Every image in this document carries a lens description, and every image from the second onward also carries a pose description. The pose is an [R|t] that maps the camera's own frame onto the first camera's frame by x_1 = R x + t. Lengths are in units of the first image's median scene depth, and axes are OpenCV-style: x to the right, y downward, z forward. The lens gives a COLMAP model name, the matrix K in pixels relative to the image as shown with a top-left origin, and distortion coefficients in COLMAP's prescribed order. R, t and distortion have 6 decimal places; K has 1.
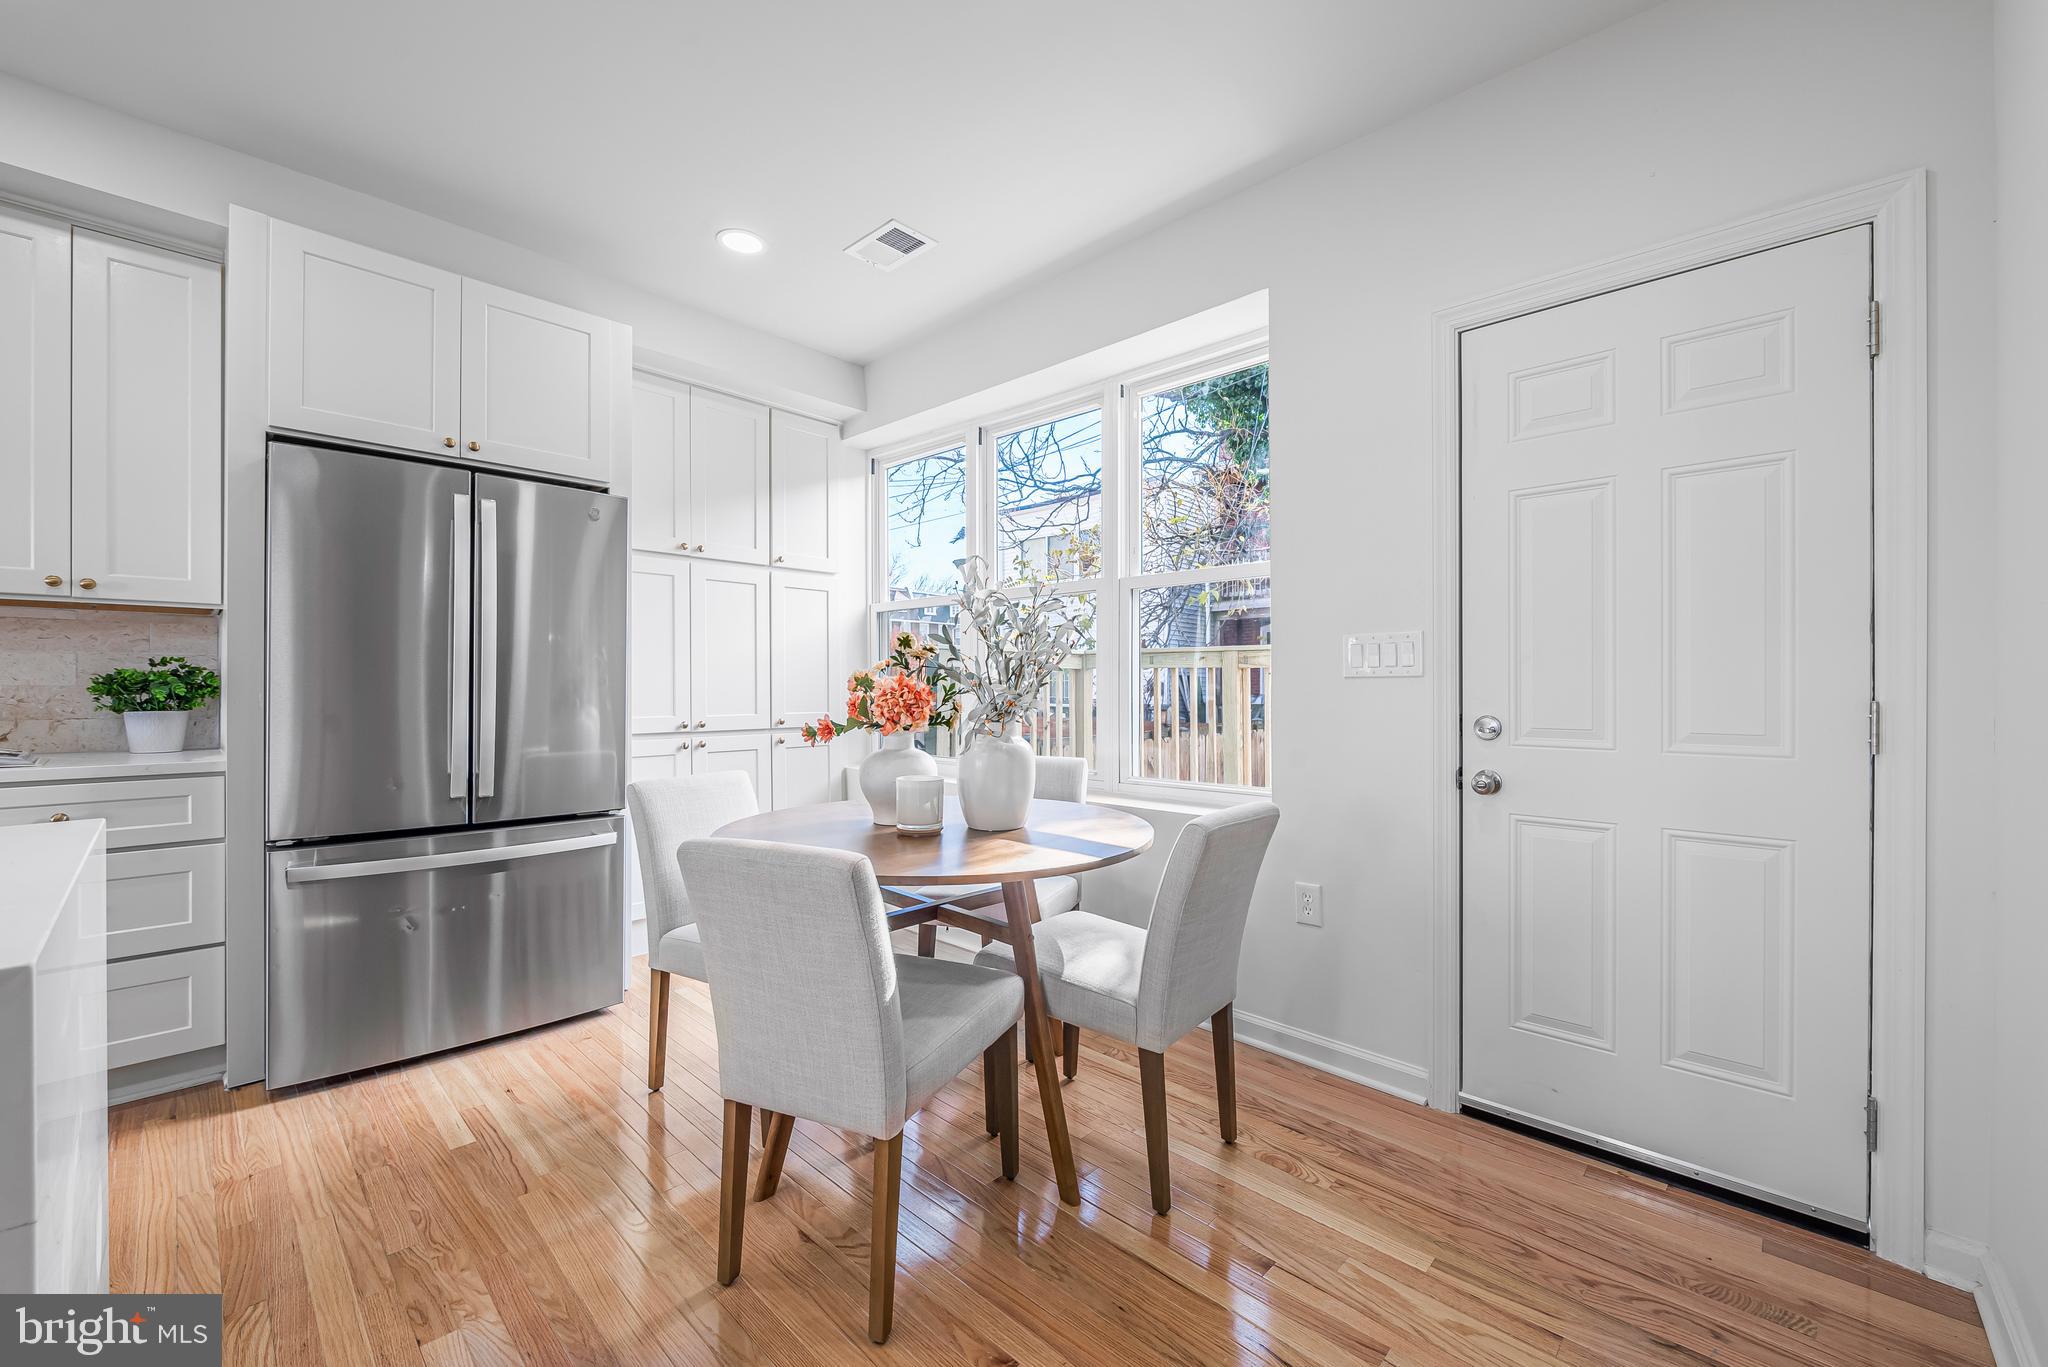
lens RADIAL K [[820.0, 0, 1020.0], [0, 820.0, 686.4], [0, 0, 1]] dist [-0.003977, -0.000187]
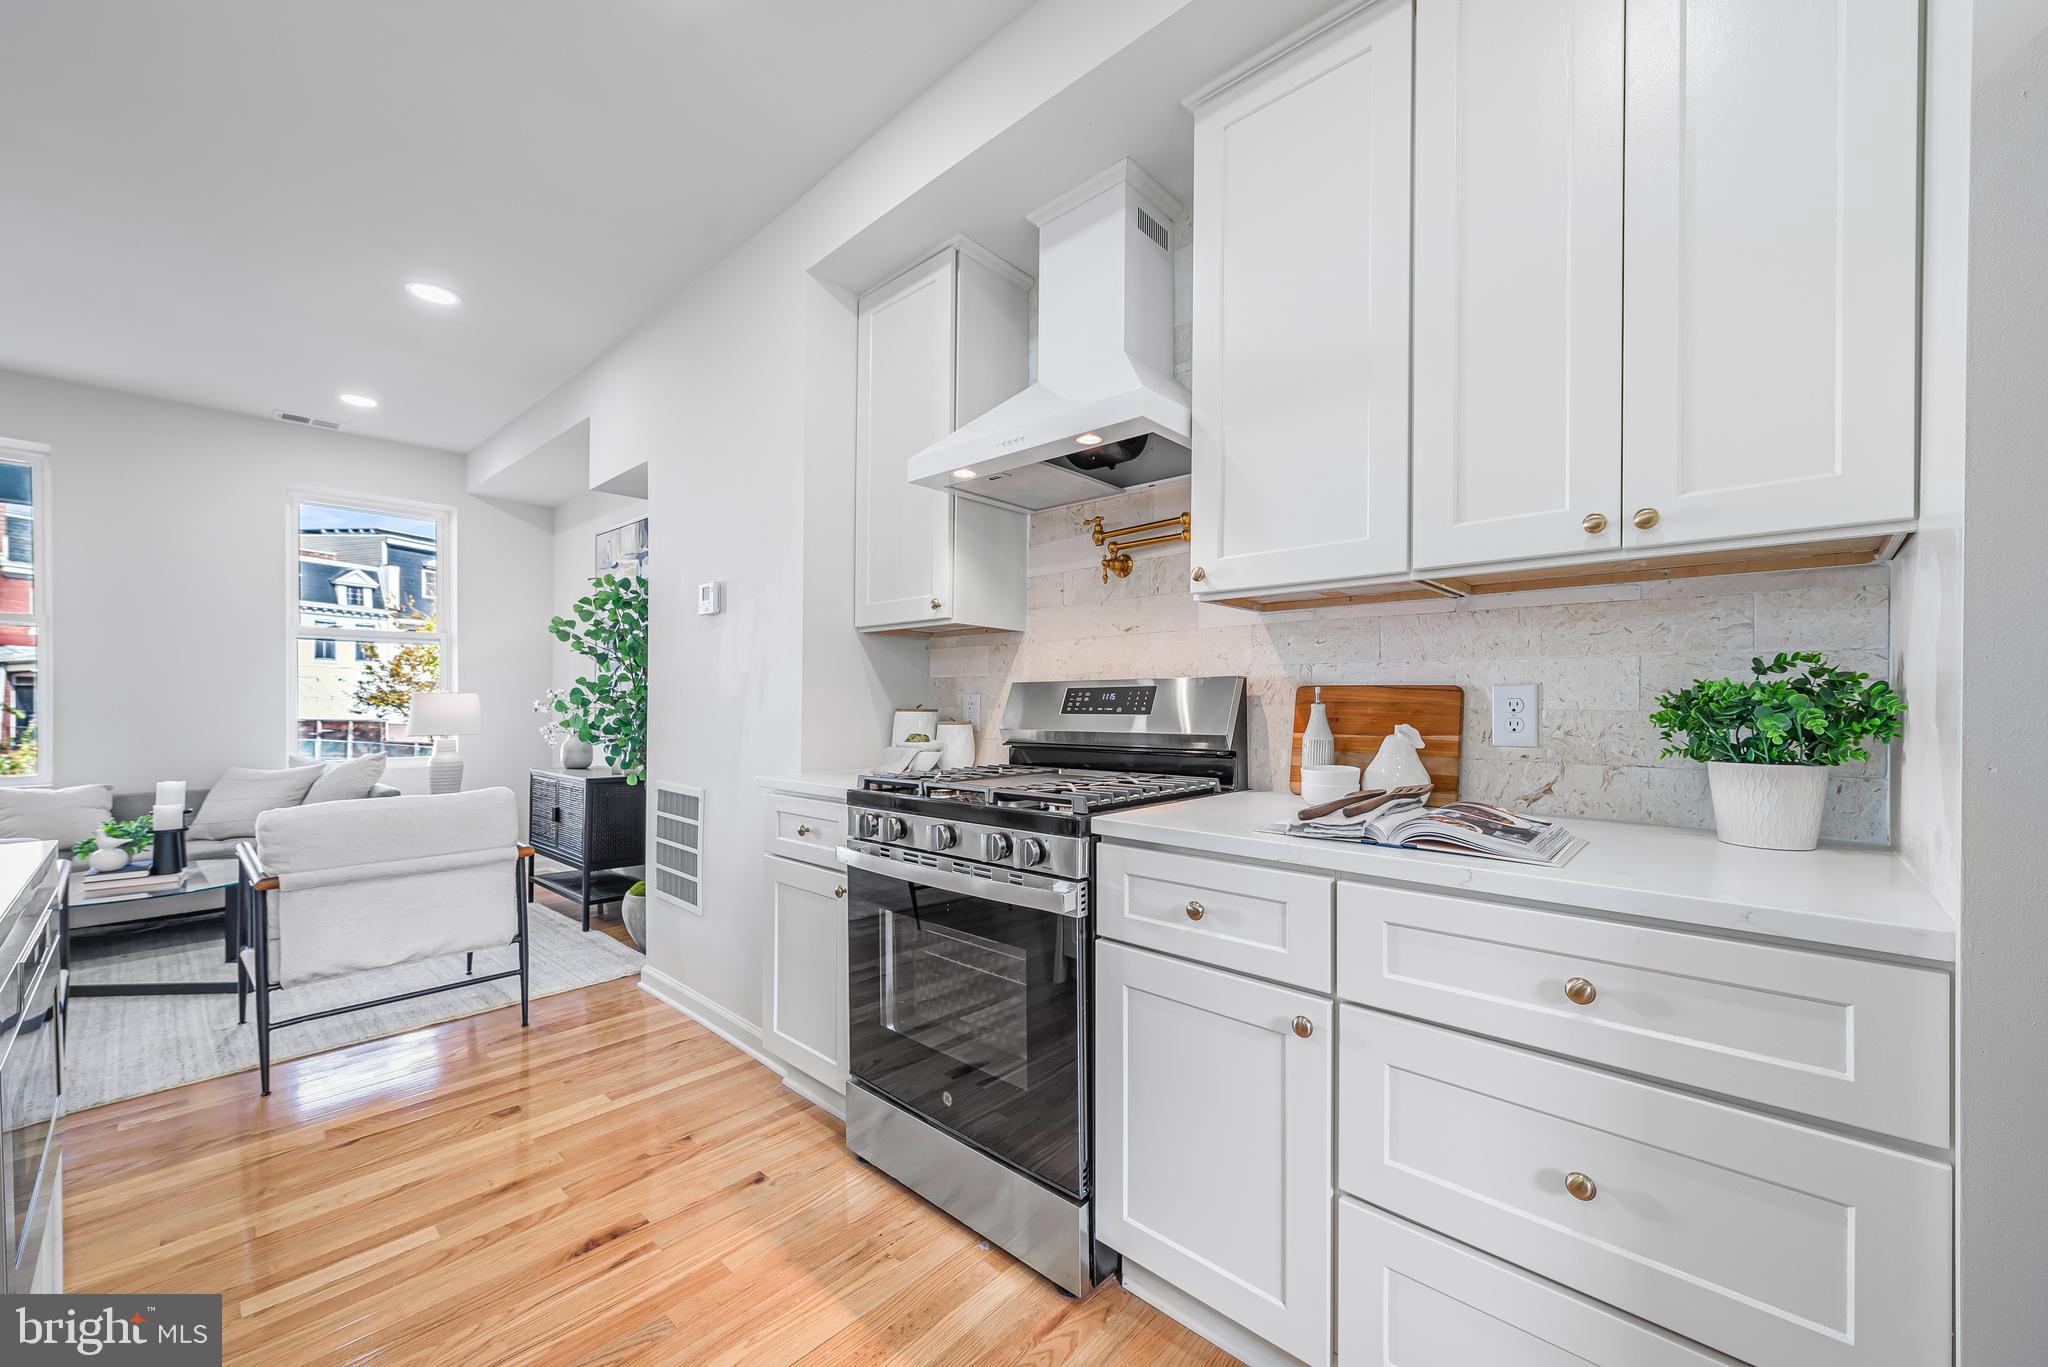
lens RADIAL K [[820.0, 0, 1019.0], [0, 820.0, 700.9], [0, 0, 1]] dist [-0.003977, -0.000187]
pose [[0.022647, -0.000188, -0.999744, -0.575272], [-0.004576, 0.999989, -0.000292, -0.005490], [0.999733, 0.004581, 0.022646, 0.537917]]
